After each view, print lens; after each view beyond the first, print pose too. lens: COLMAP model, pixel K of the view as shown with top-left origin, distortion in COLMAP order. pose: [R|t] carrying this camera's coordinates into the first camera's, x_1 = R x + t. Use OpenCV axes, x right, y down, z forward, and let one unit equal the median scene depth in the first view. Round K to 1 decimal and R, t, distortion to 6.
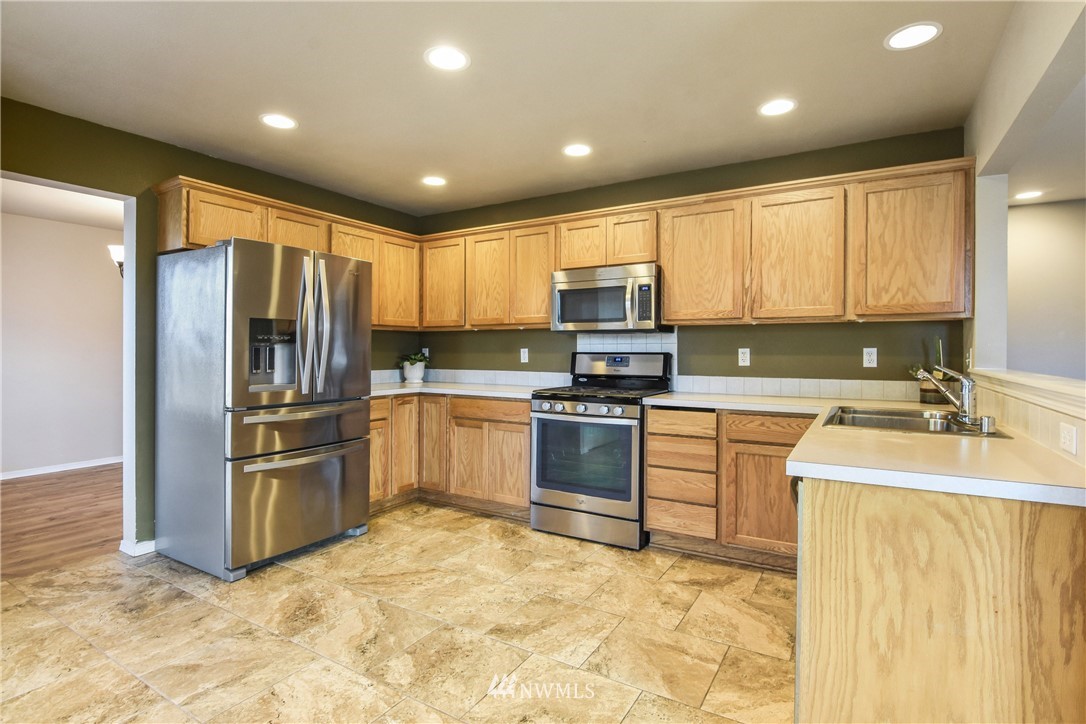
lens RADIAL K [[531.8, 0, 546.9], [0, 531.8, 361.9], [0, 0, 1]] dist [-0.006545, -0.005050]
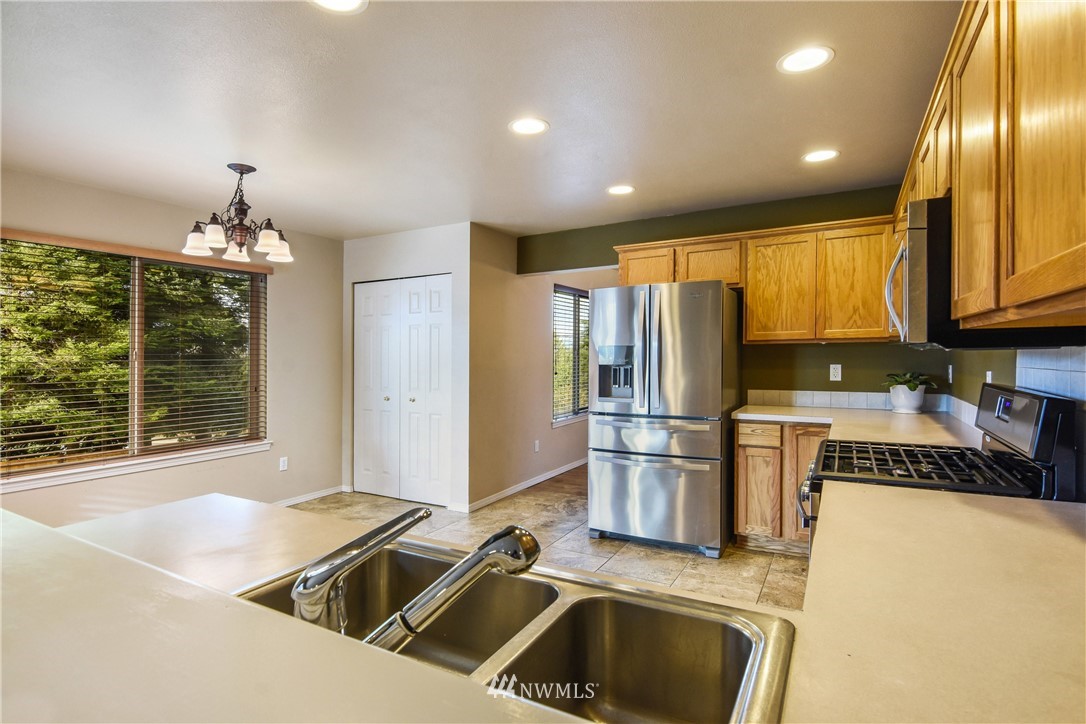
lens RADIAL K [[531.8, 0, 554.1], [0, 531.8, 354.6], [0, 0, 1]] dist [-0.006545, -0.005050]
pose [[0.043589, -0.008664, -0.999012, 0.622881], [-0.013163, 0.999871, -0.009246, -0.037490], [0.998963, 0.013553, 0.043469, 0.660024]]
